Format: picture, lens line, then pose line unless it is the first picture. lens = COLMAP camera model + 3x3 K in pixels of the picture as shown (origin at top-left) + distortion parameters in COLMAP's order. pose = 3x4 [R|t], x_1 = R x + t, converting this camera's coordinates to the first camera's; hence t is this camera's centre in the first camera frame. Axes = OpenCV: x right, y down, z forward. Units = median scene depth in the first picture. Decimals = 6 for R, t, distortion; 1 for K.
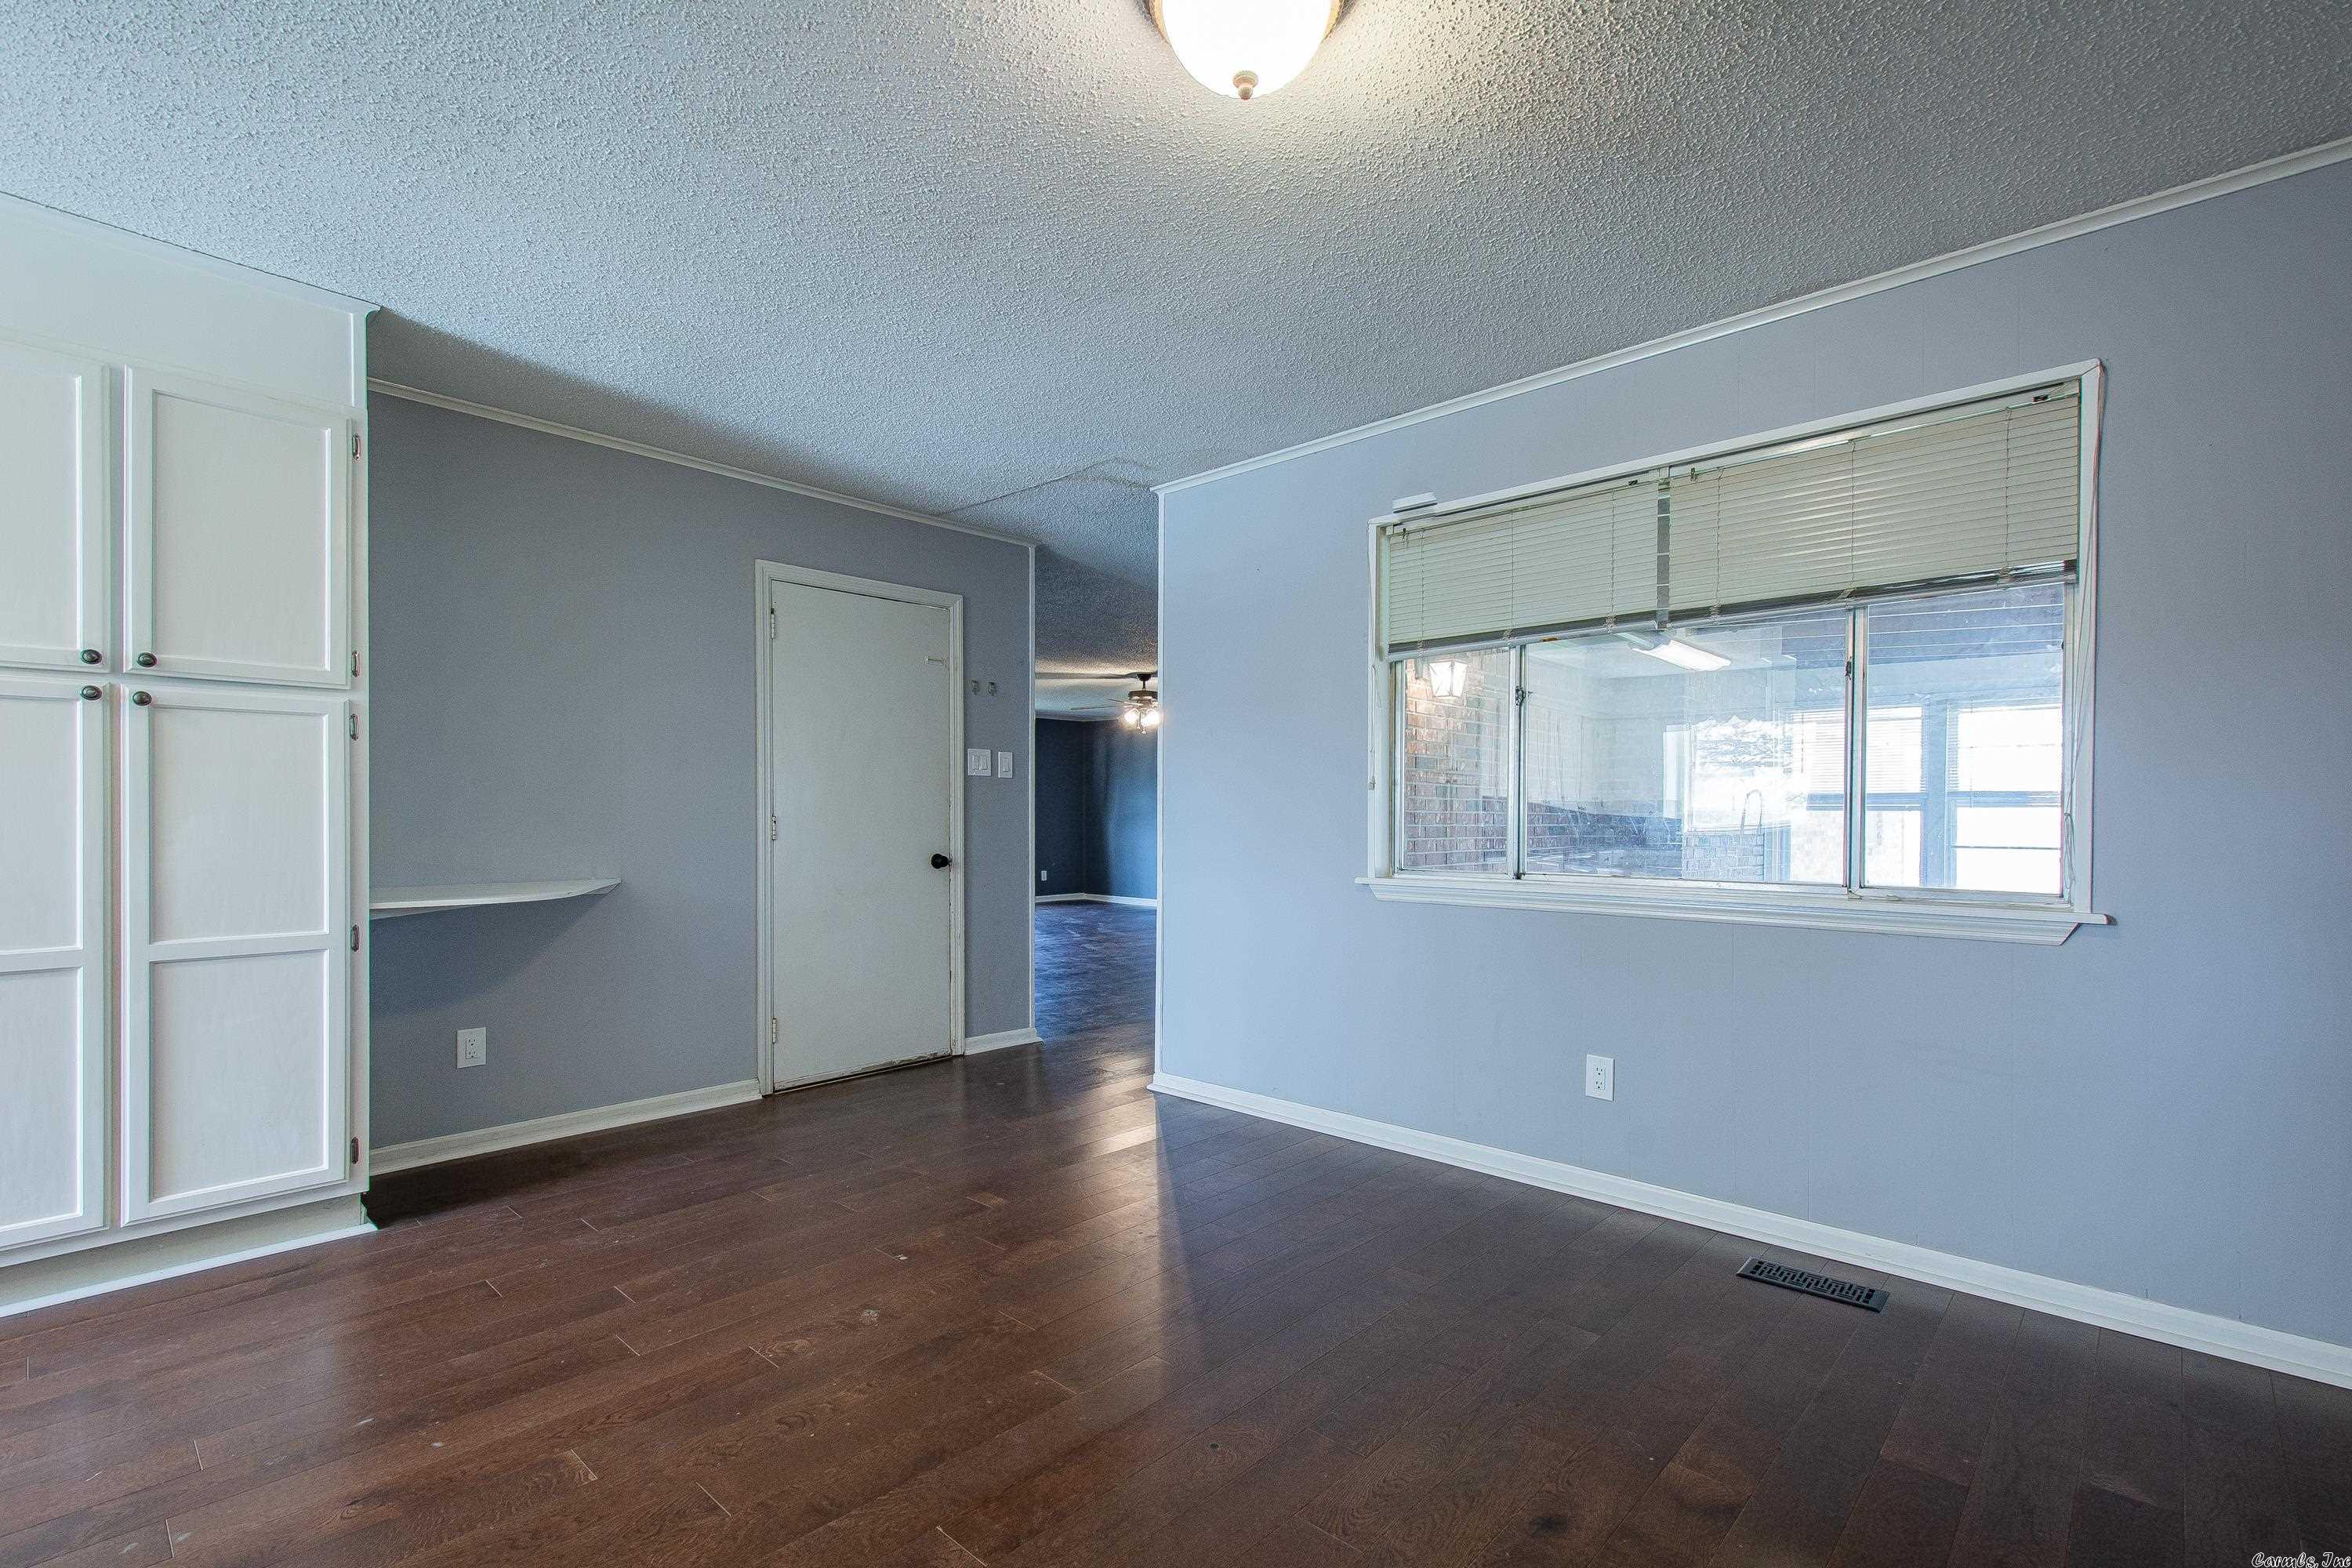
lens RADIAL K [[1044.6, 0, 1173.6], [0, 1044.6, 822.1], [0, 0, 1]] dist [0.010918, -0.000758]
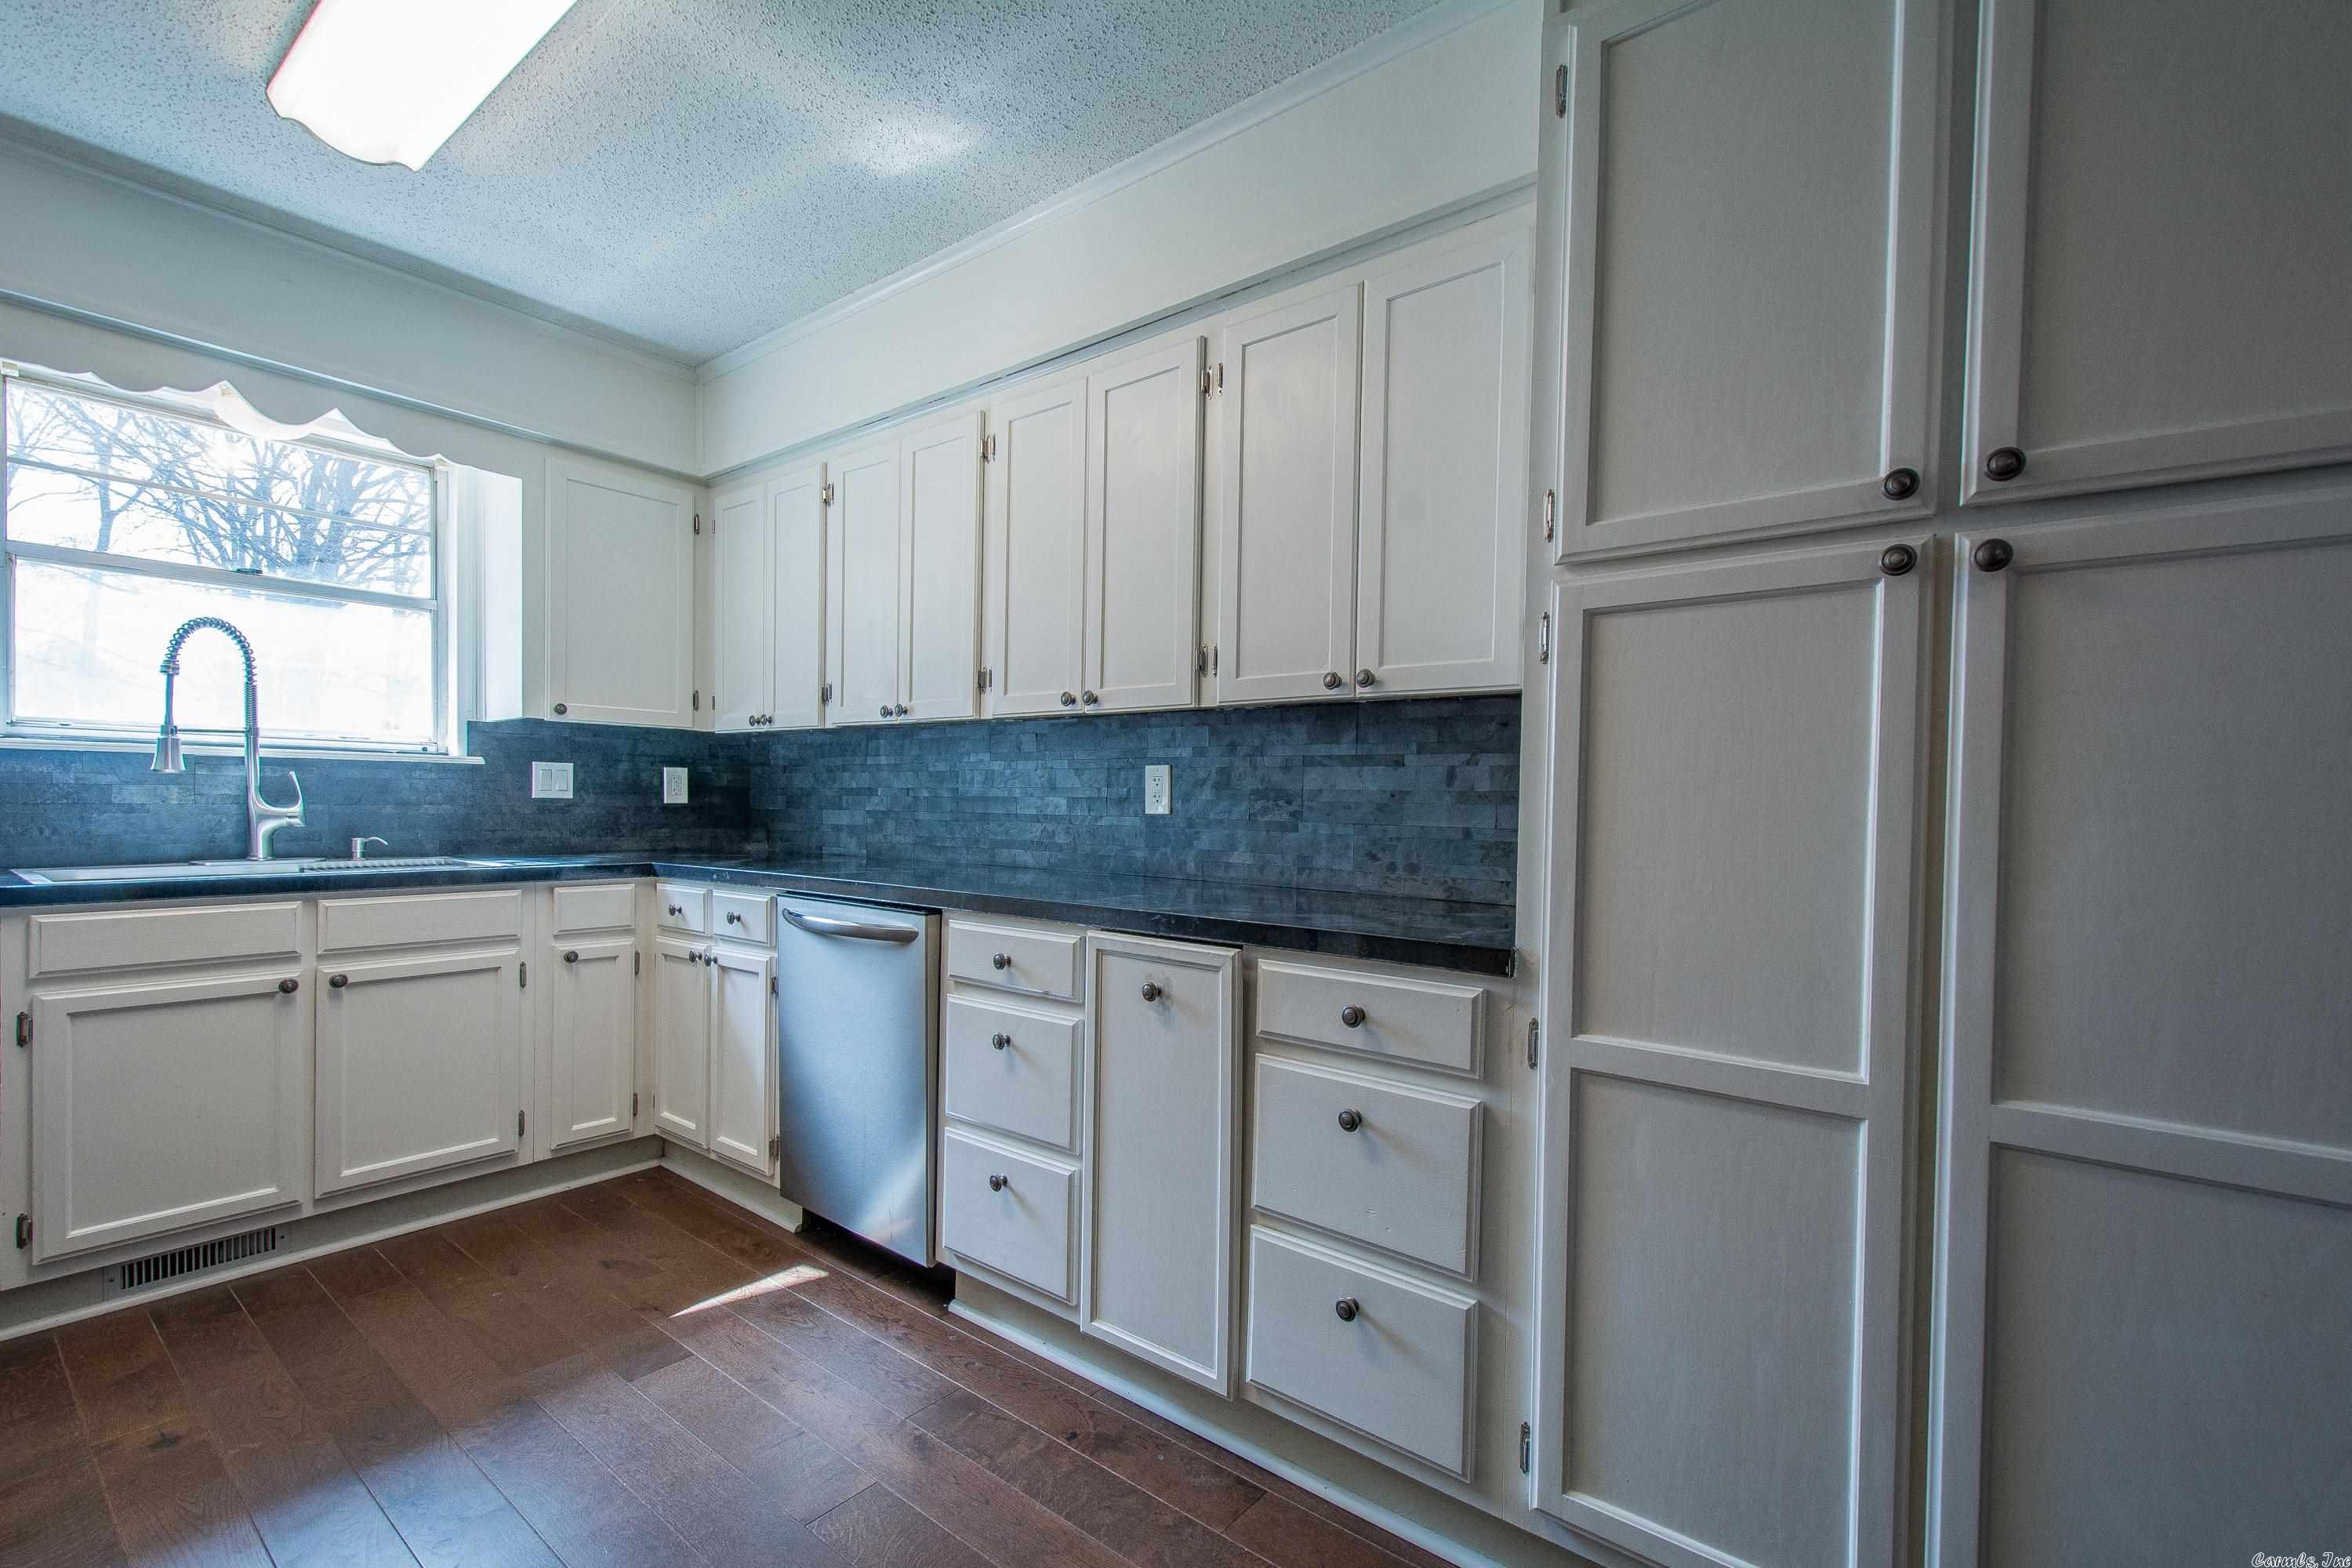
lens RADIAL K [[1012.4, 0, 1182.1], [0, 1012.4, 816.7], [0, 0, 1]] dist [0.011807, -0.004307]
pose [[0.097311, 0.013424, -0.995163, -0.511707], [-0.022961, 0.999673, 0.011240, -0.002332], [0.994989, 0.021756, 0.097588, 0.545092]]
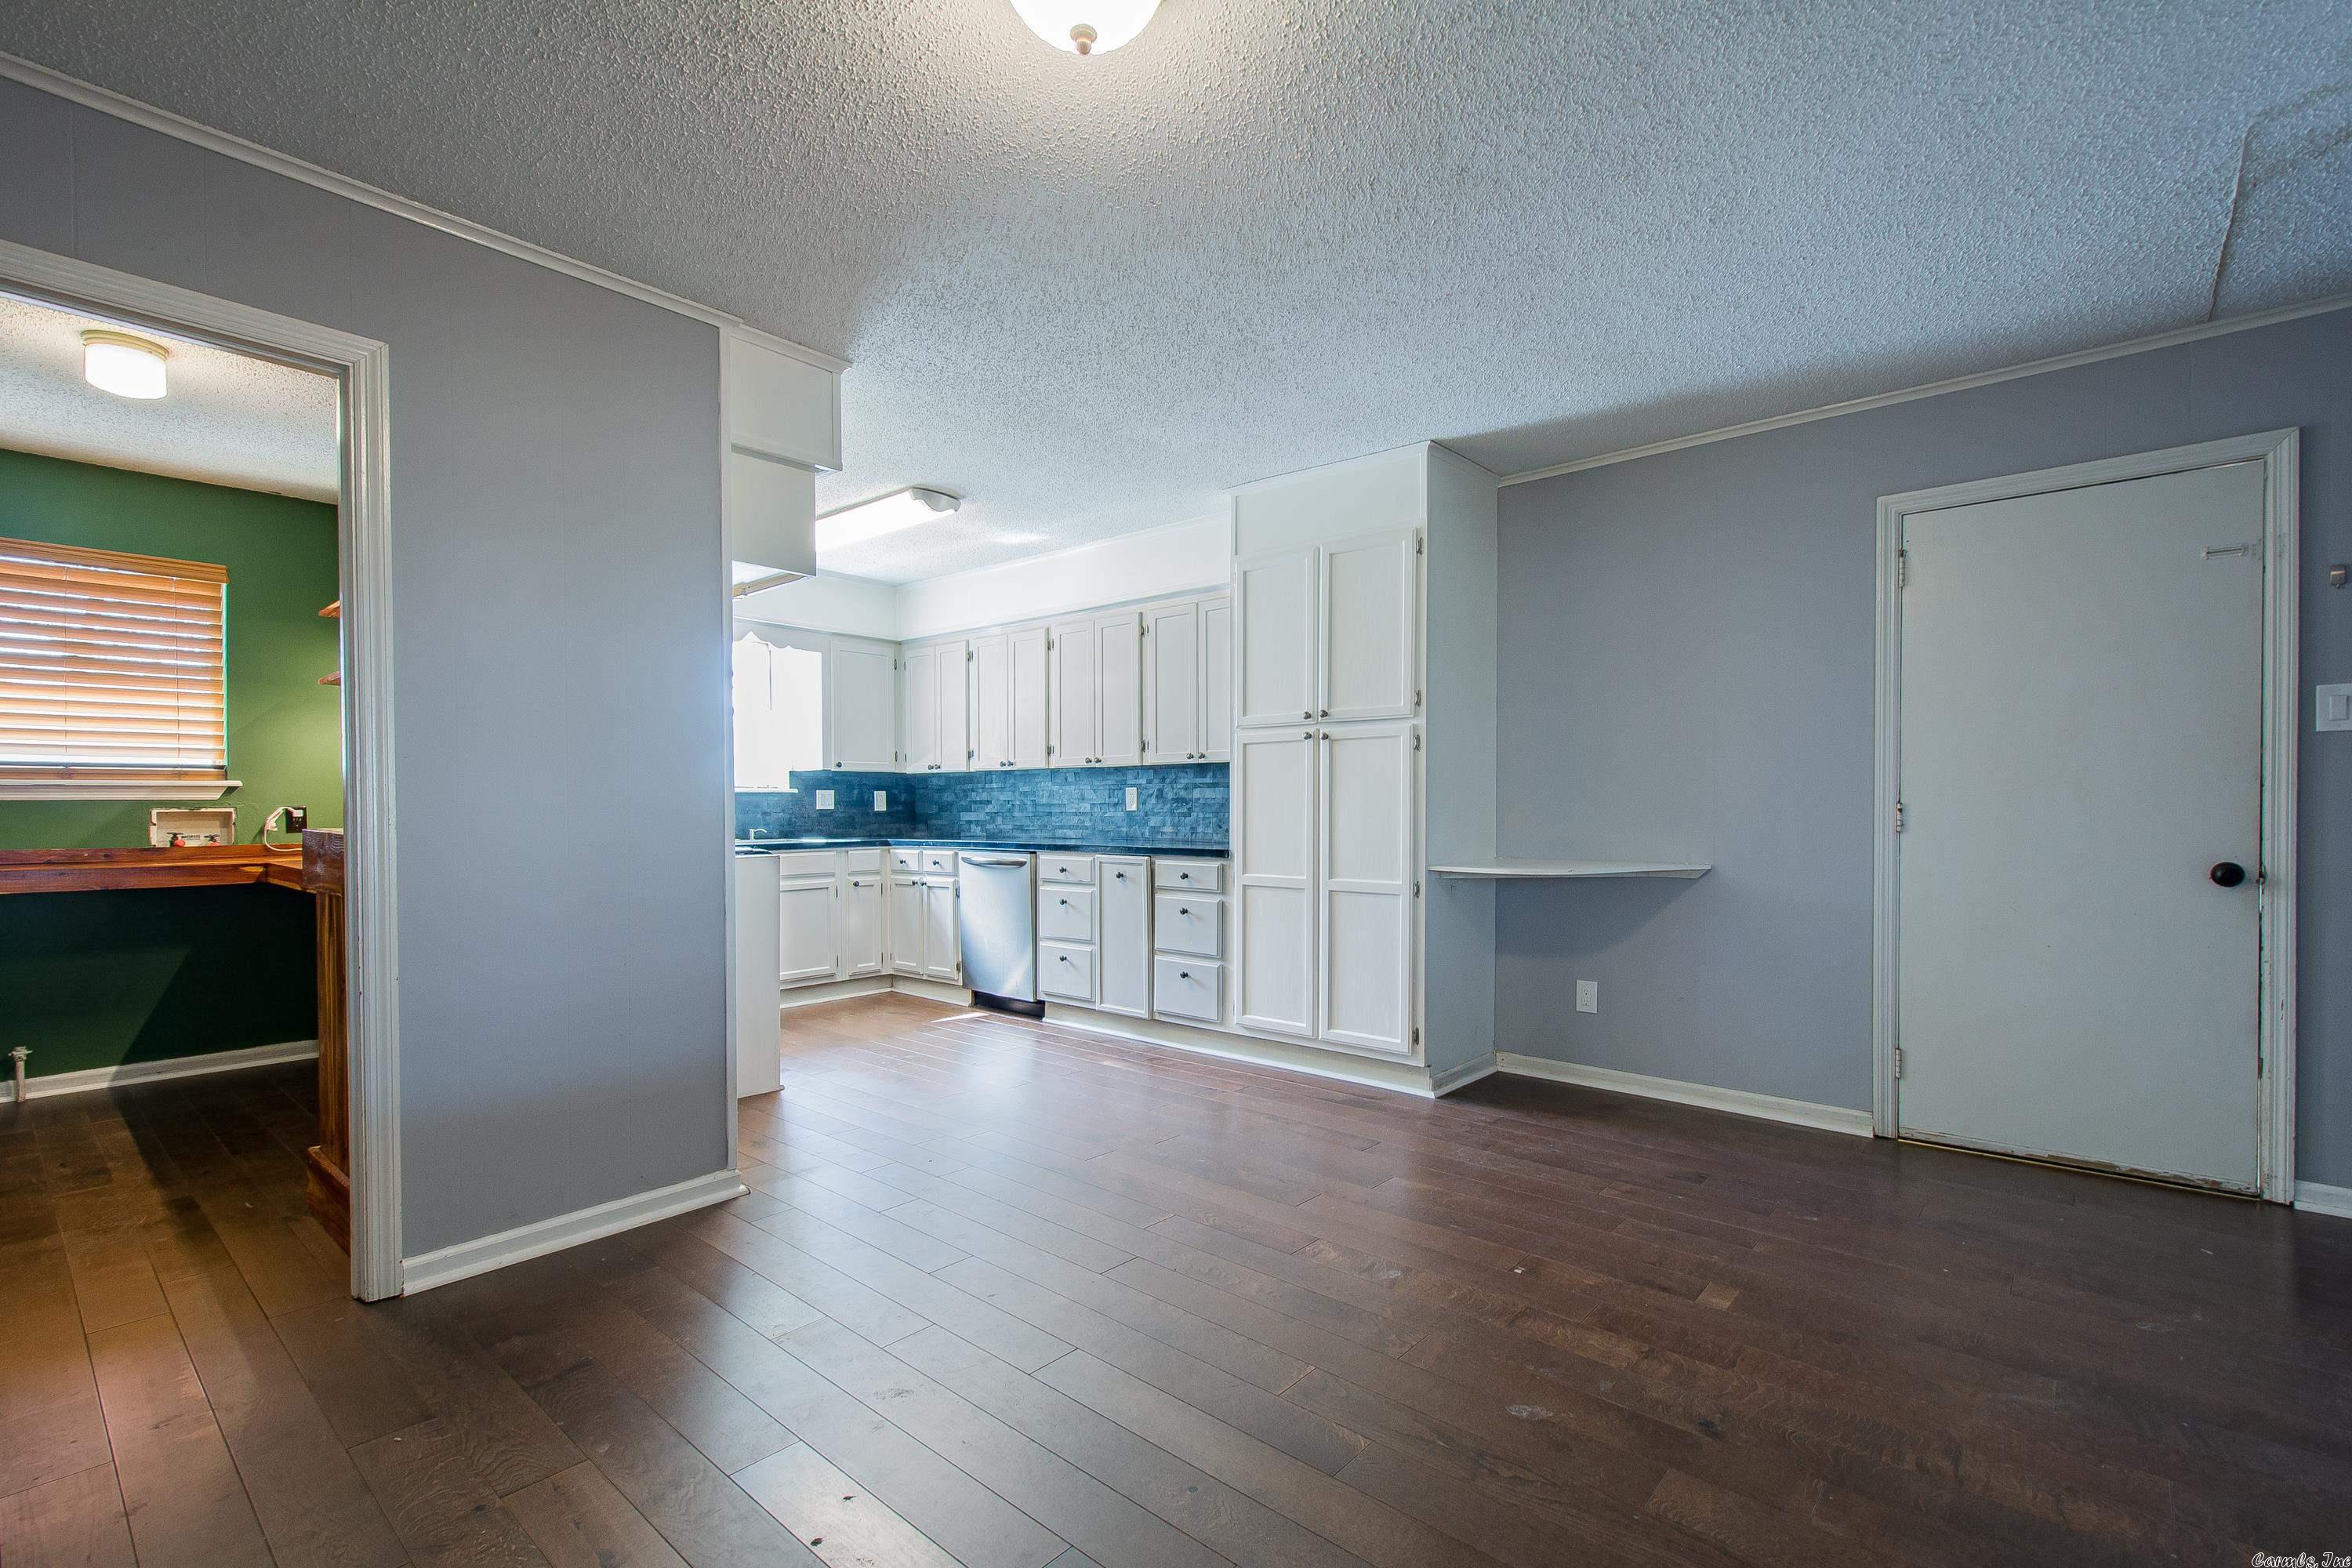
lens RADIAL K [[1012.4, 0, 1182.1], [0, 1012.4, 816.7], [0, 0, 1]] dist [0.011807, -0.004307]
pose [[0.062021, 0.009576, -0.998029, 0.582589], [-0.003379, 0.999950, 0.009385, -0.000478], [0.998069, 0.002790, 0.062051, 0.590332]]
